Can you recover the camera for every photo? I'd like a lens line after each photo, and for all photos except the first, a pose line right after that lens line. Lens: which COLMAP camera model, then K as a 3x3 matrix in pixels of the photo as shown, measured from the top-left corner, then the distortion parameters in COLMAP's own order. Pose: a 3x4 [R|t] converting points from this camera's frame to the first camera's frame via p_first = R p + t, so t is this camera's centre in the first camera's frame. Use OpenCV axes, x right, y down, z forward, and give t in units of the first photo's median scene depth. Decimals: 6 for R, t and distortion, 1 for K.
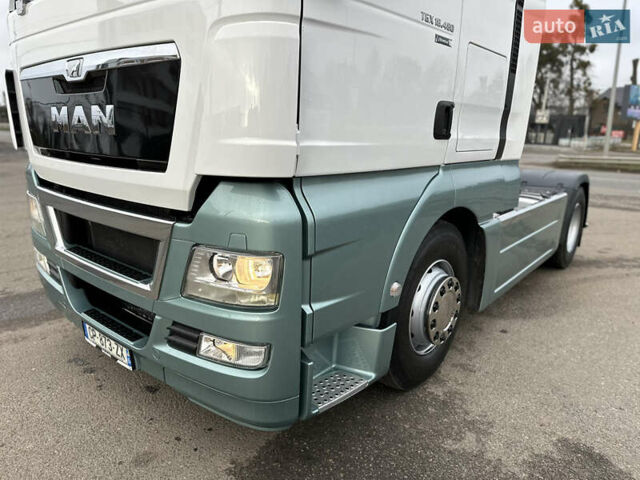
lens RADIAL K [[450.2, 0, 320.0], [0, 450.2, 240.0], [0, 0, 1]] dist [0.052022, -0.062449]
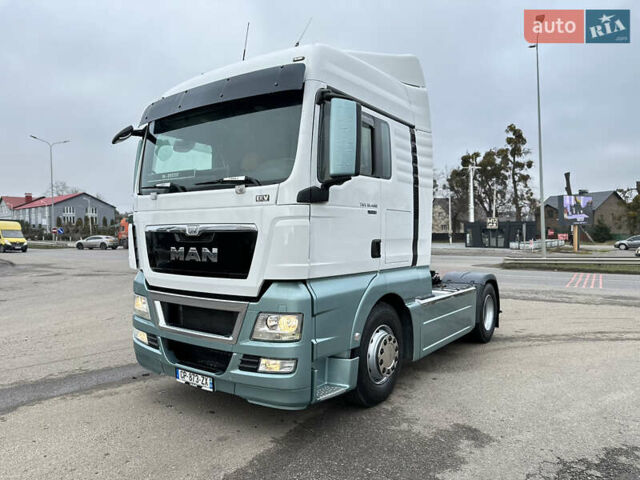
lens RADIAL K [[450.2, 0, 320.0], [0, 450.2, 240.0], [0, 0, 1]] dist [0.052022, -0.062449]
pose [[0.997697, -0.022346, 0.064041, -0.091089], [0.036451, 0.972883, -0.228406, 0.127391], [-0.057201, 0.230215, 0.971457, -0.839844]]
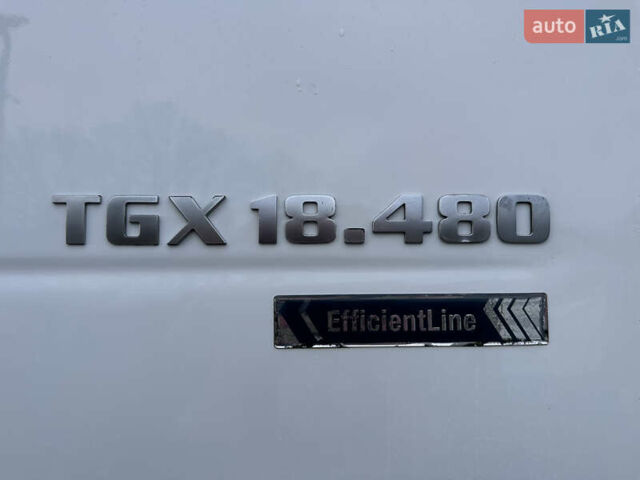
lens RADIAL K [[450.2, 0, 320.0], [0, 450.2, 240.0], [0, 0, 1]] dist [0.052022, -0.062449]
pose [[0.670612, -0.044572, -0.740468, 0.324406], [-0.157171, 0.966994, -0.200551, -0.384748], [0.724966, 0.250872, 0.641473, 0.790950]]
